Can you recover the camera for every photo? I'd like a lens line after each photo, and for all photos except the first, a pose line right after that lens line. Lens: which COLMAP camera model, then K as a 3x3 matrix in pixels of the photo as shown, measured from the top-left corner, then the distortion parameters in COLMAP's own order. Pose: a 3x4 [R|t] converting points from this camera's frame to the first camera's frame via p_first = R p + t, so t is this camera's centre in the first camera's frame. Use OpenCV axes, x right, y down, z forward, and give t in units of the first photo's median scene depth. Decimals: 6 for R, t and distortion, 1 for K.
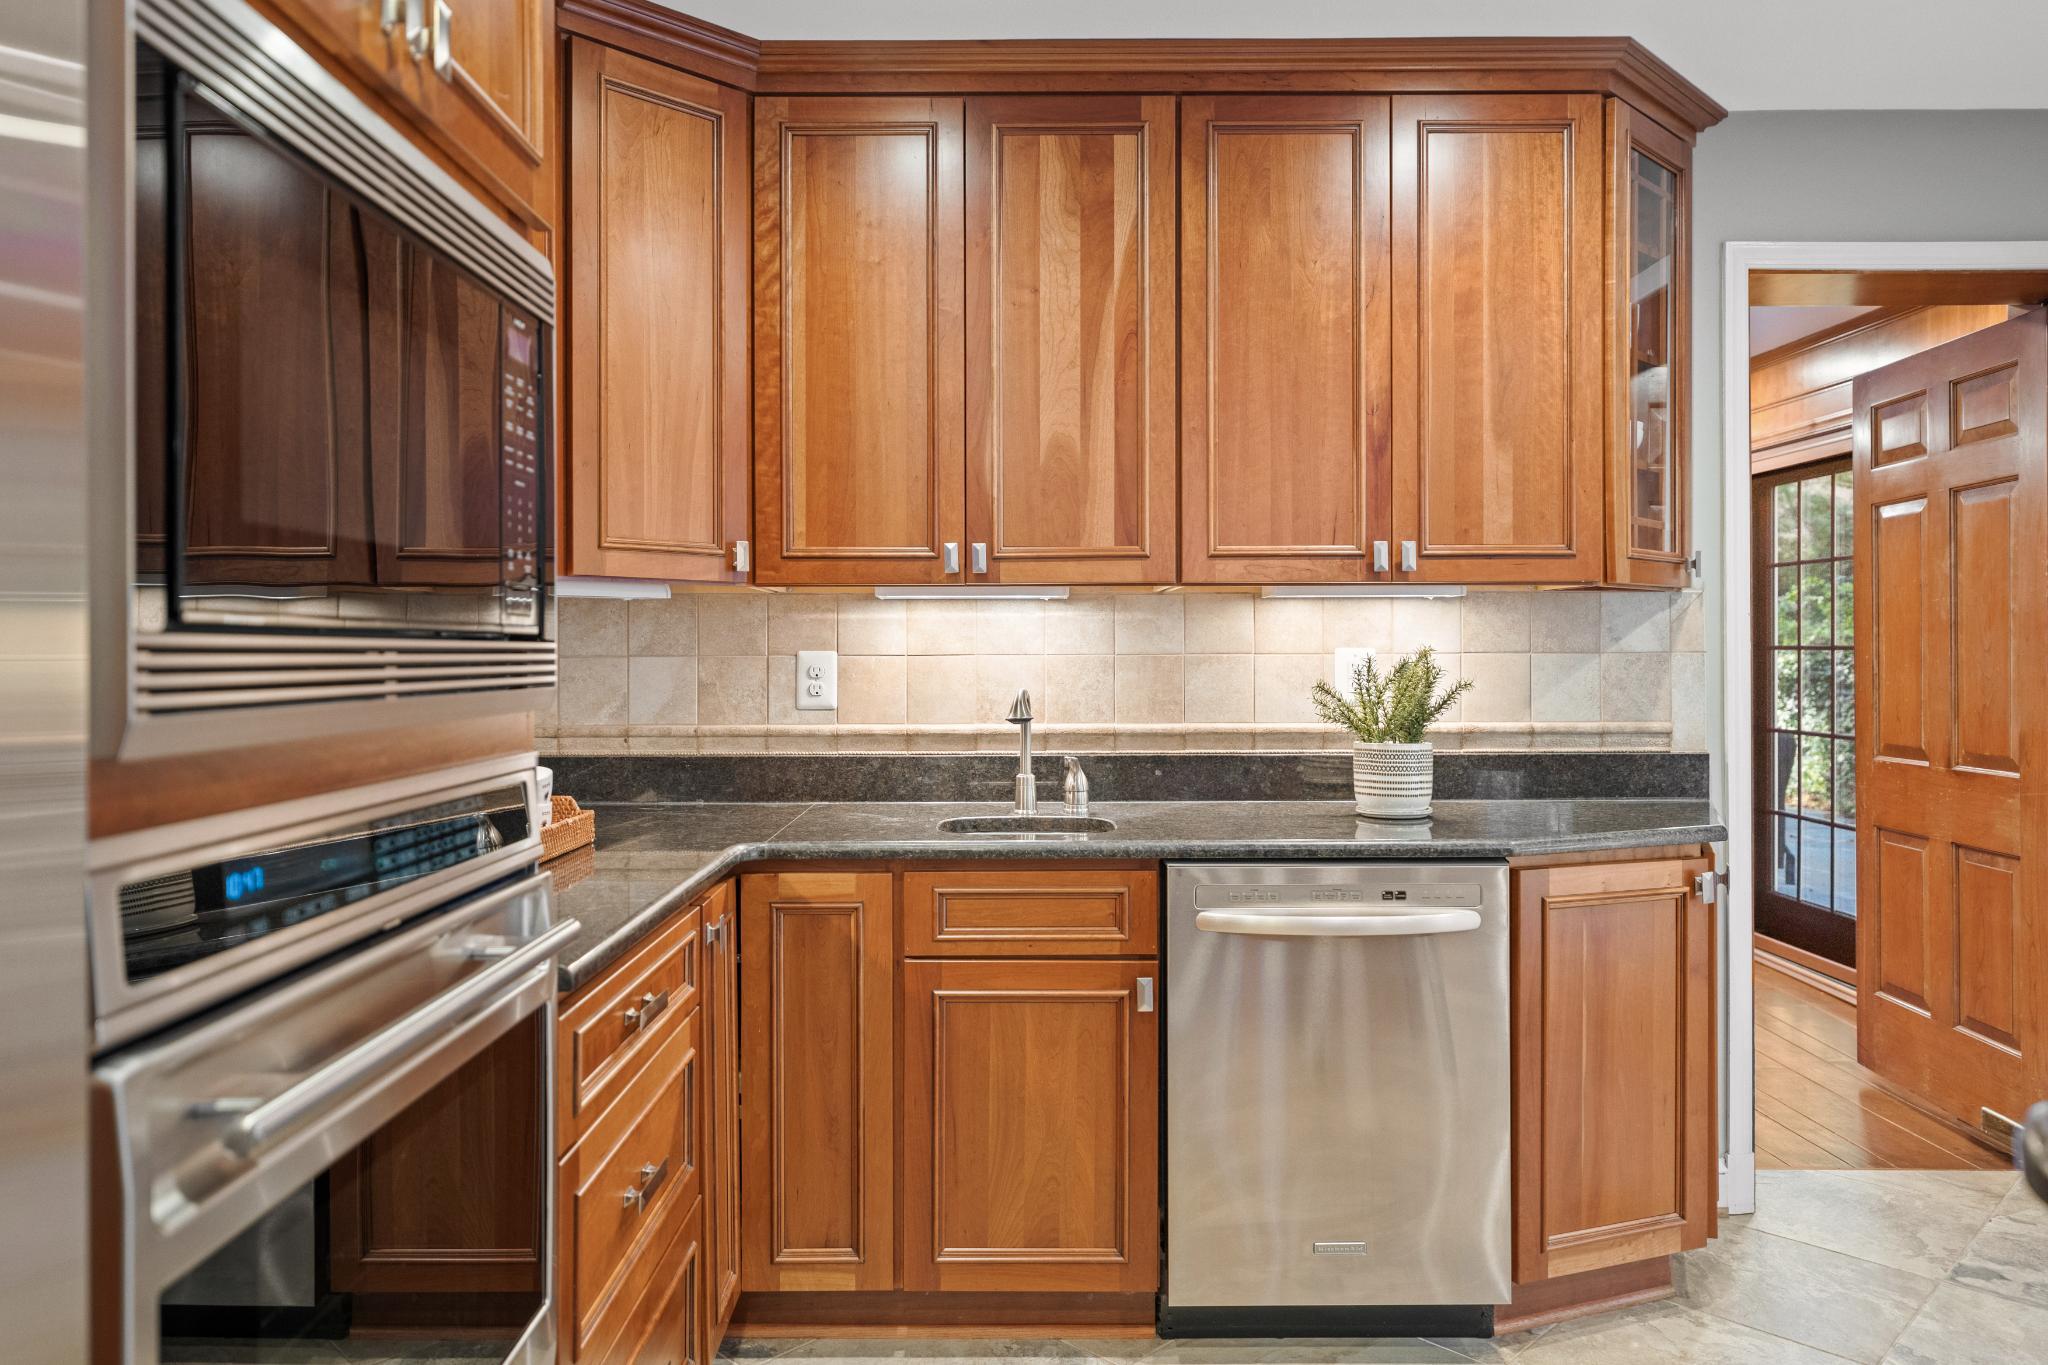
lens RADIAL K [[1411.0, 0, 1020.8], [0, 1411.0, 669.0], [0, 0, 1]] dist [-0.001760, -0.003544]
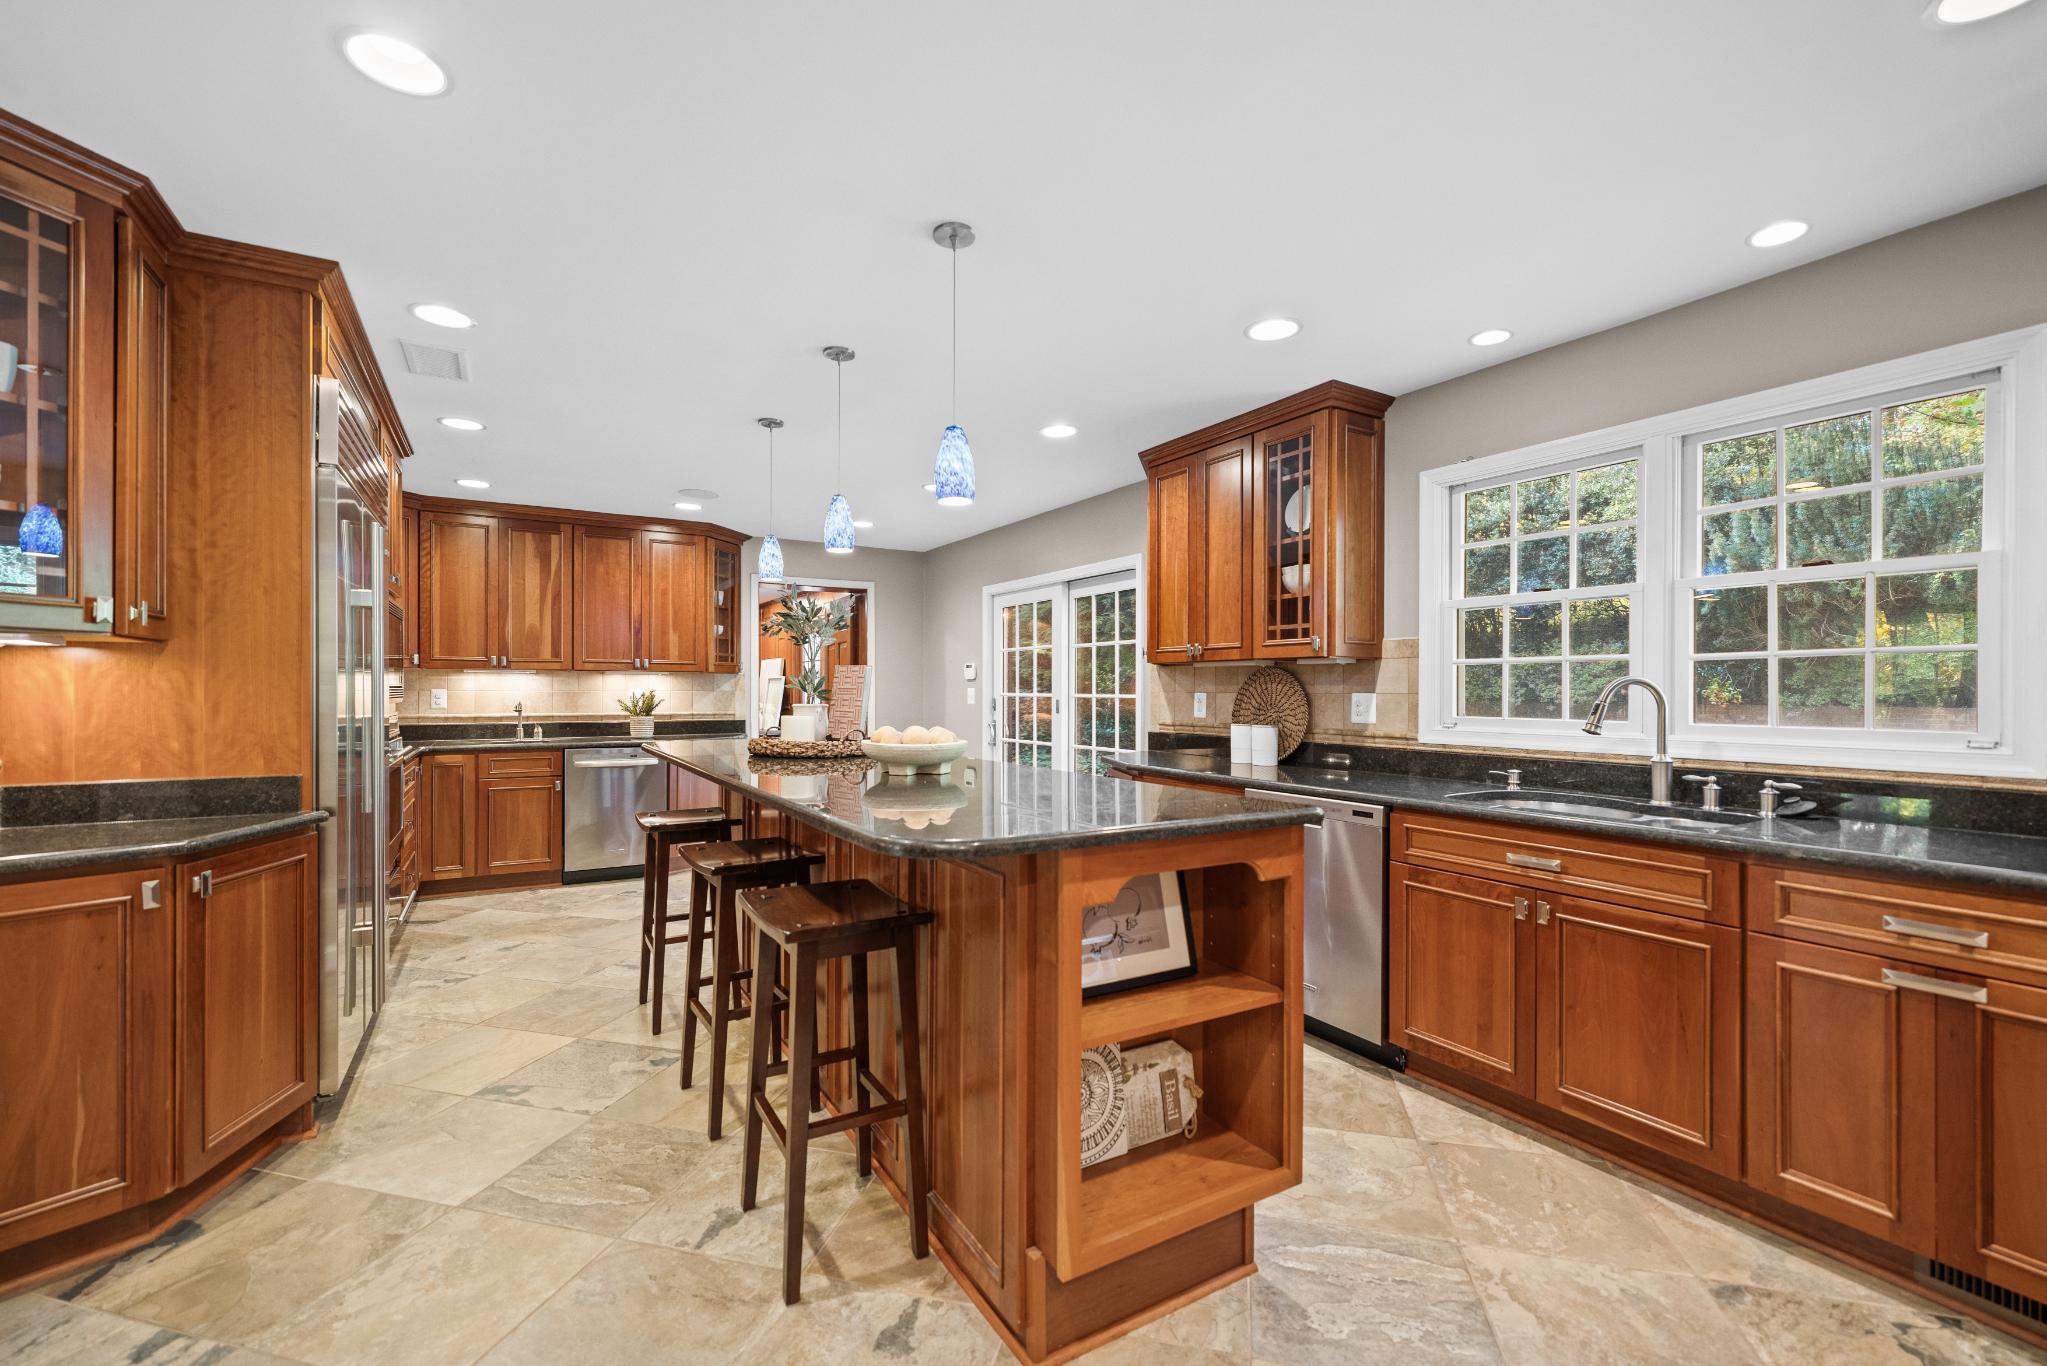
lens RADIAL K [[856.7, 0, 1009.0], [0, 856.7, 692.6], [0, 0, 1]] dist [-0.000236, 0.000115]
pose [[0.867500, 0.003704, 0.497423, -0.000947], [0.001232, 0.999953, -0.009594, 0.014133], [-0.497435, 0.008936, 0.867455, -1.279188]]
